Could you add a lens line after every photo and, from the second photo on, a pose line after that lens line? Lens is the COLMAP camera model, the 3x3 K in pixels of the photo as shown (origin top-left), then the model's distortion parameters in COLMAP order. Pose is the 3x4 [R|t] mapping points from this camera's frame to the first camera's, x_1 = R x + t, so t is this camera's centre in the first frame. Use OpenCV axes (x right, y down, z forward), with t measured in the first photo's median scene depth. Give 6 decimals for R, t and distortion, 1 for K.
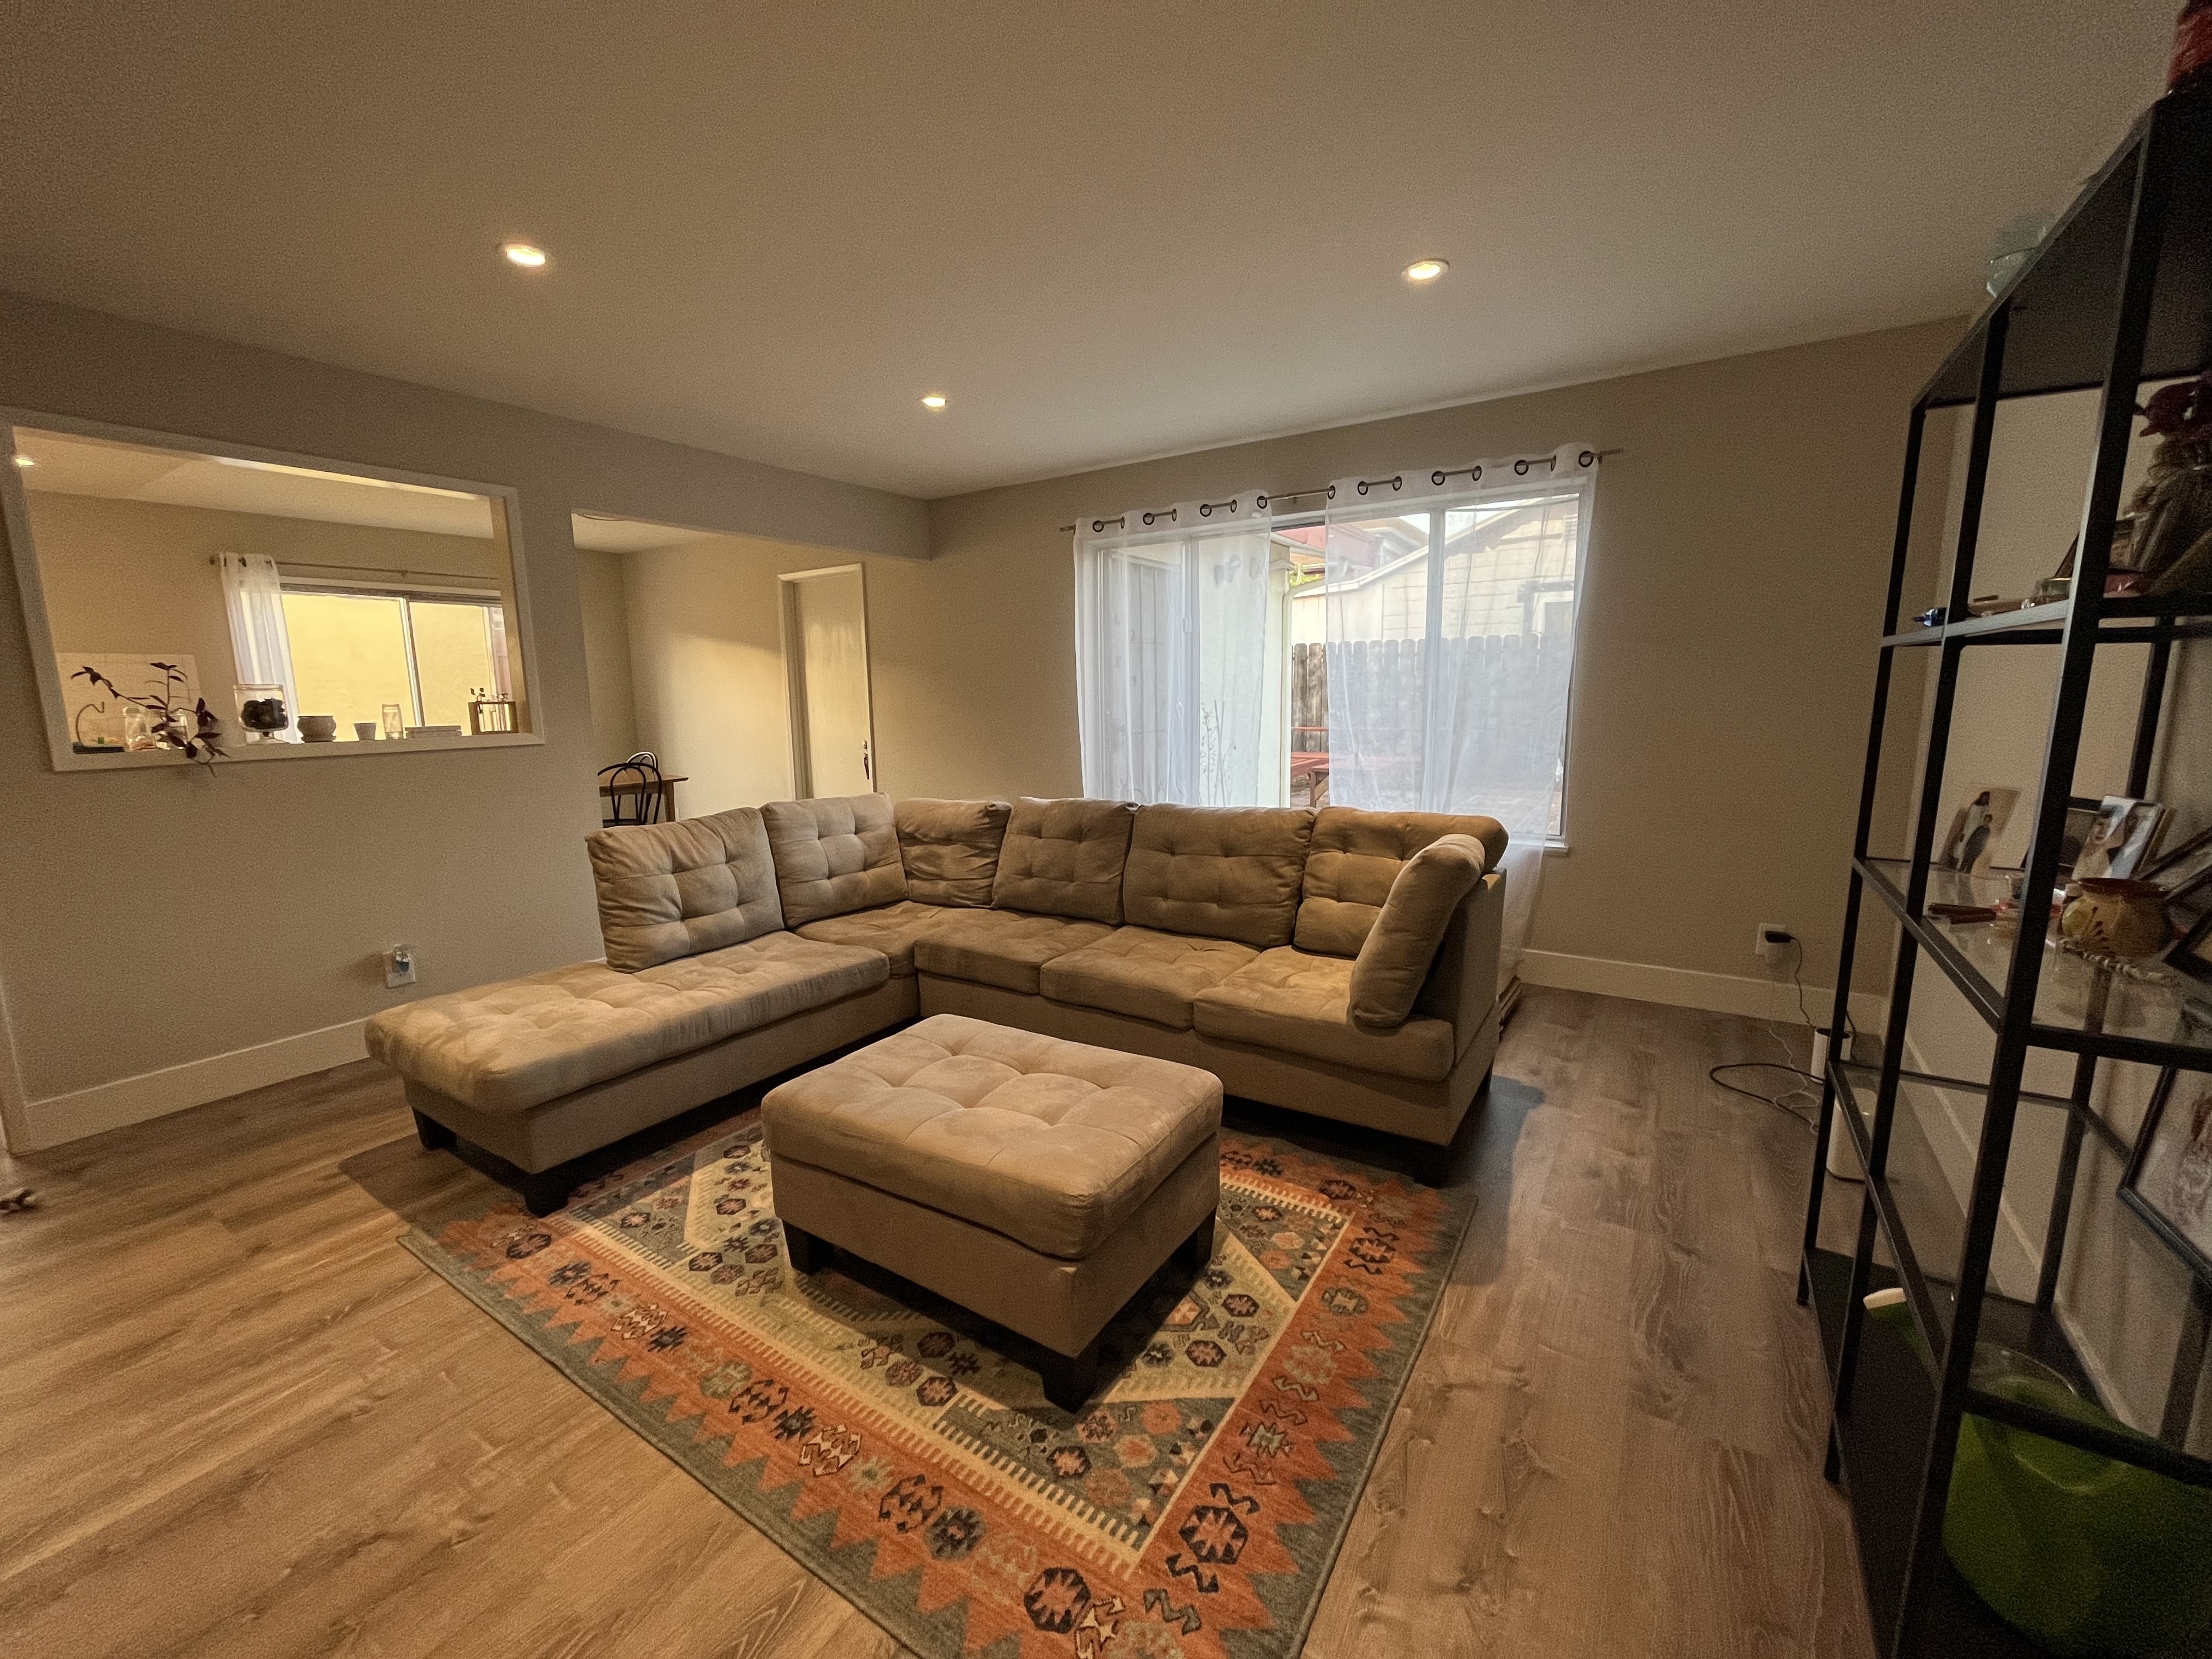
lens RADIAL K [[888.3, 0, 1102.2], [0, 888.3, 821.6], [0, 0, 1]] dist [-0.003460, -0.000339]
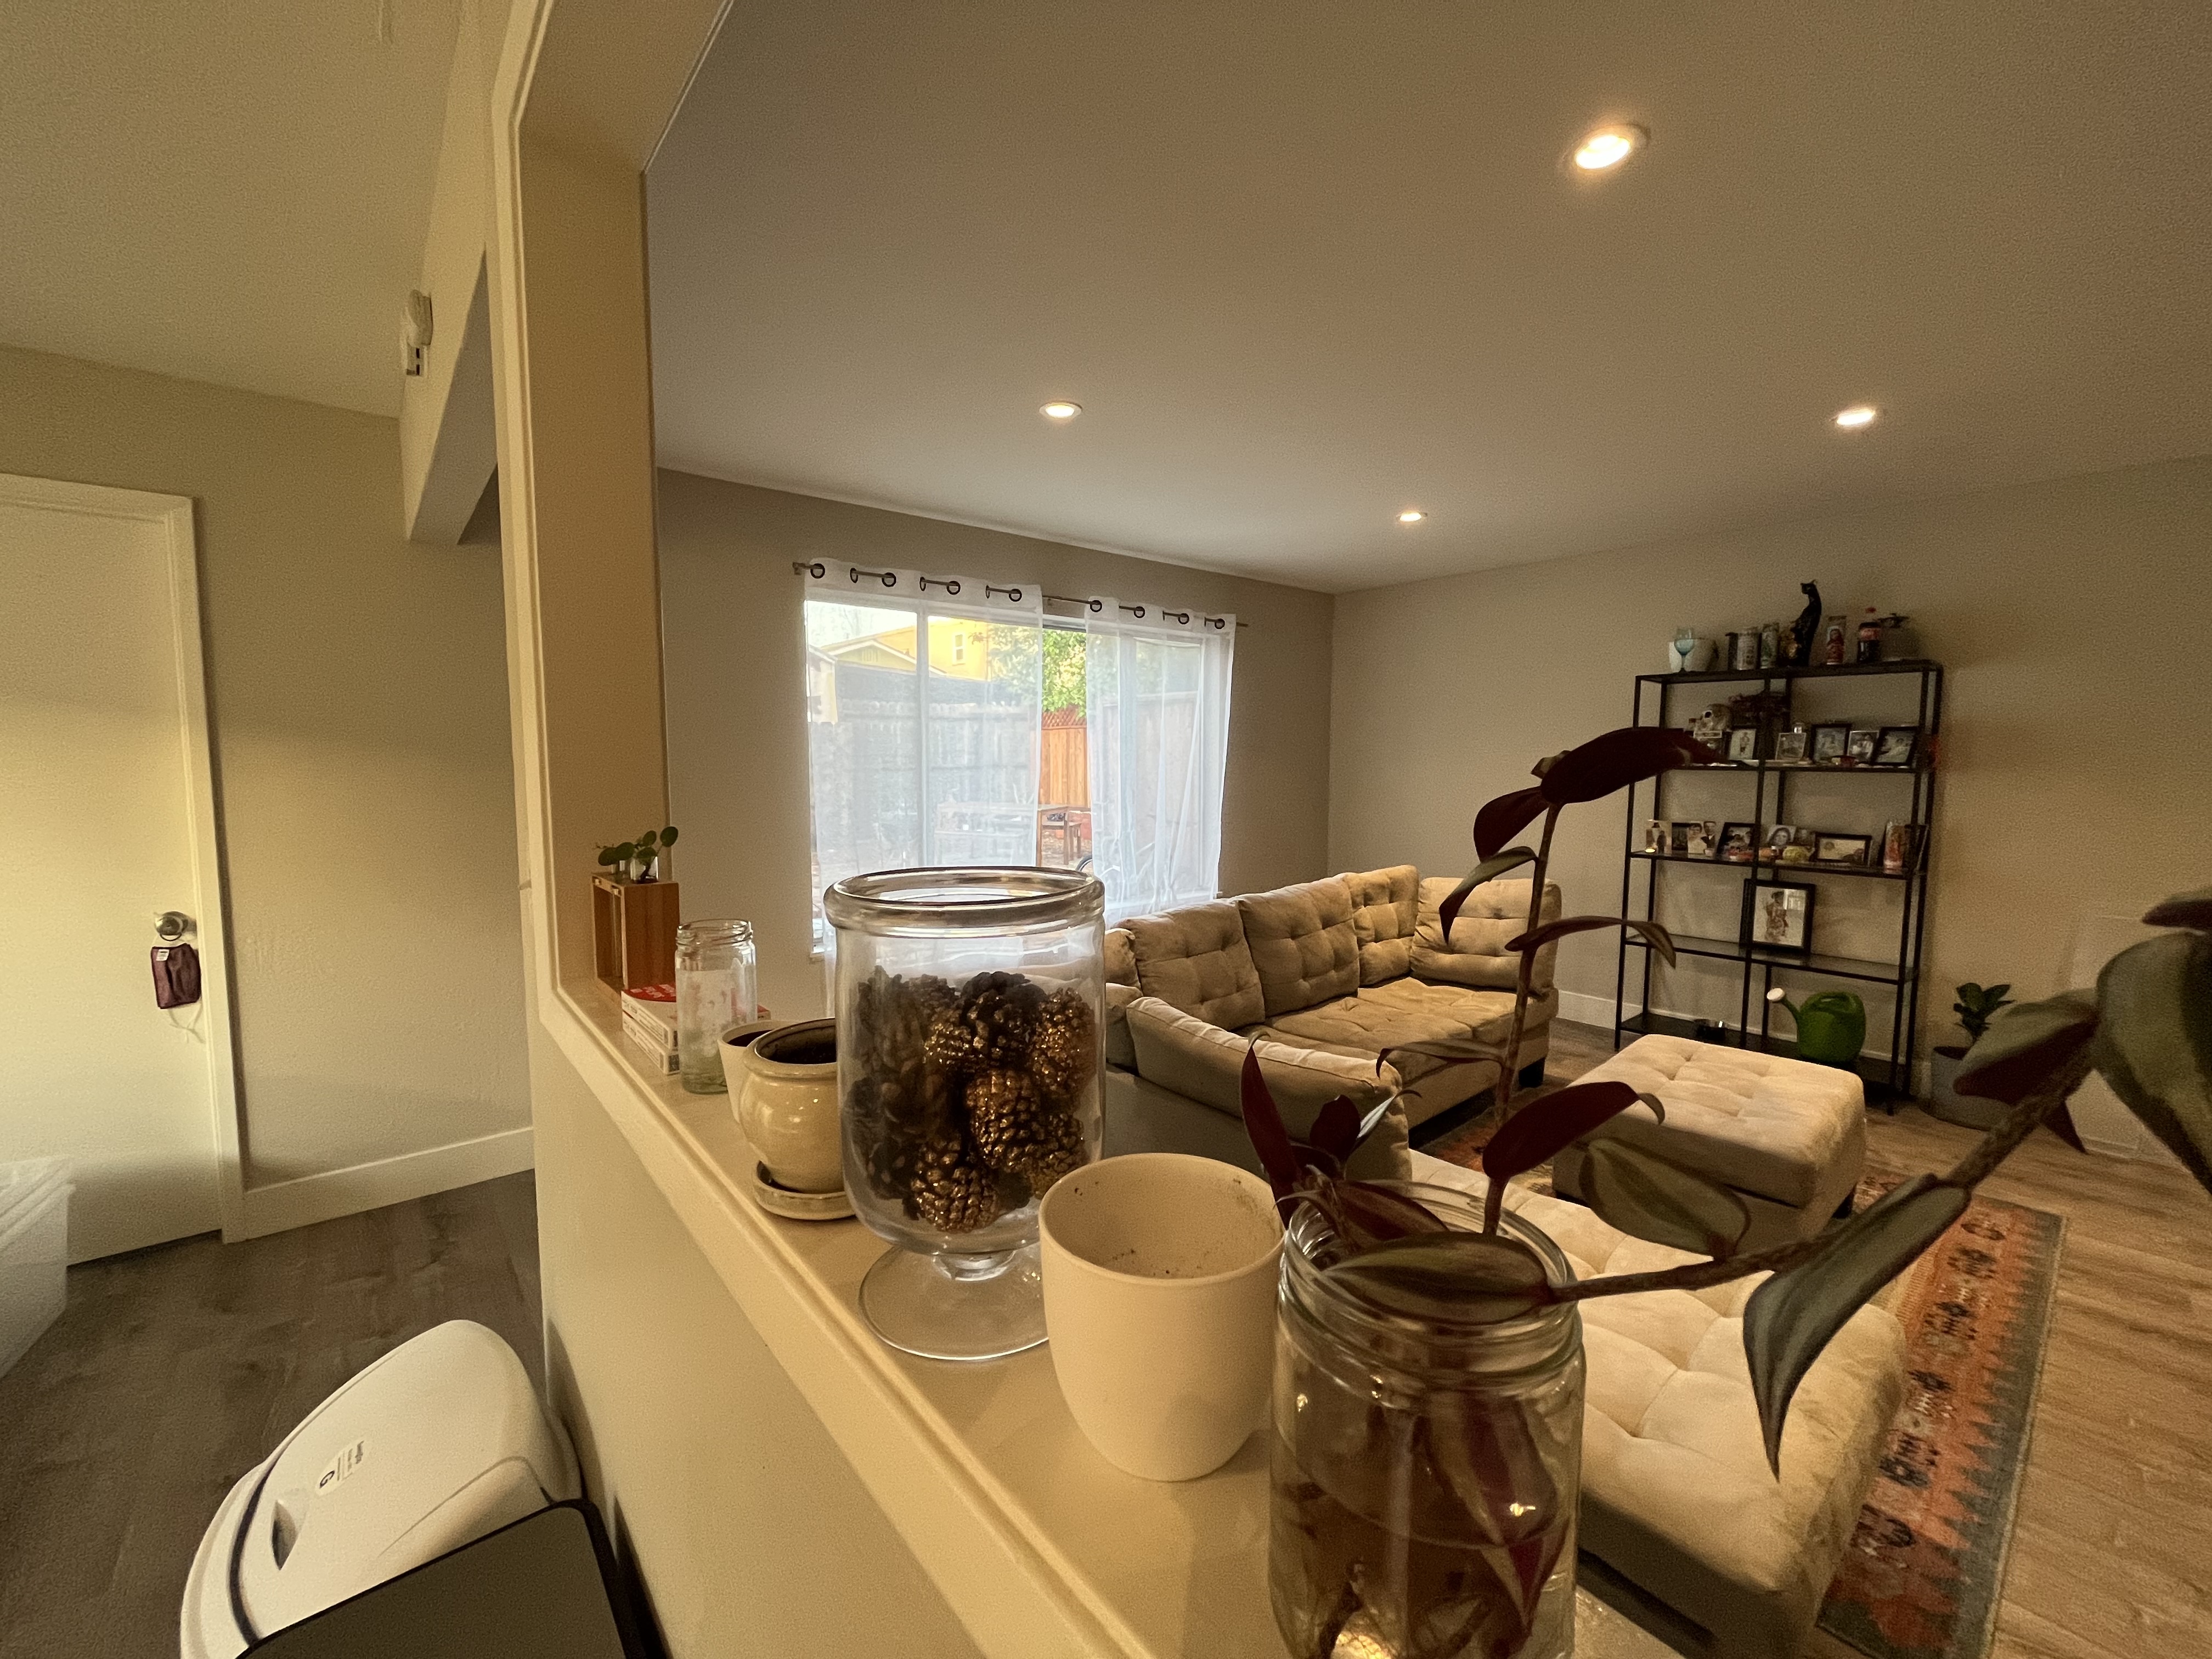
lens RADIAL K [[888.3, 0, 1102.2], [0, 888.3, 821.6], [0, 0, 1]] dist [-0.003460, -0.000339]
pose [[0.290603, -0.060570, 0.954925, -1.601759], [0.141726, 0.989711, 0.019646, -0.249834], [-0.946289, 0.129629, 0.296198, 1.384364]]
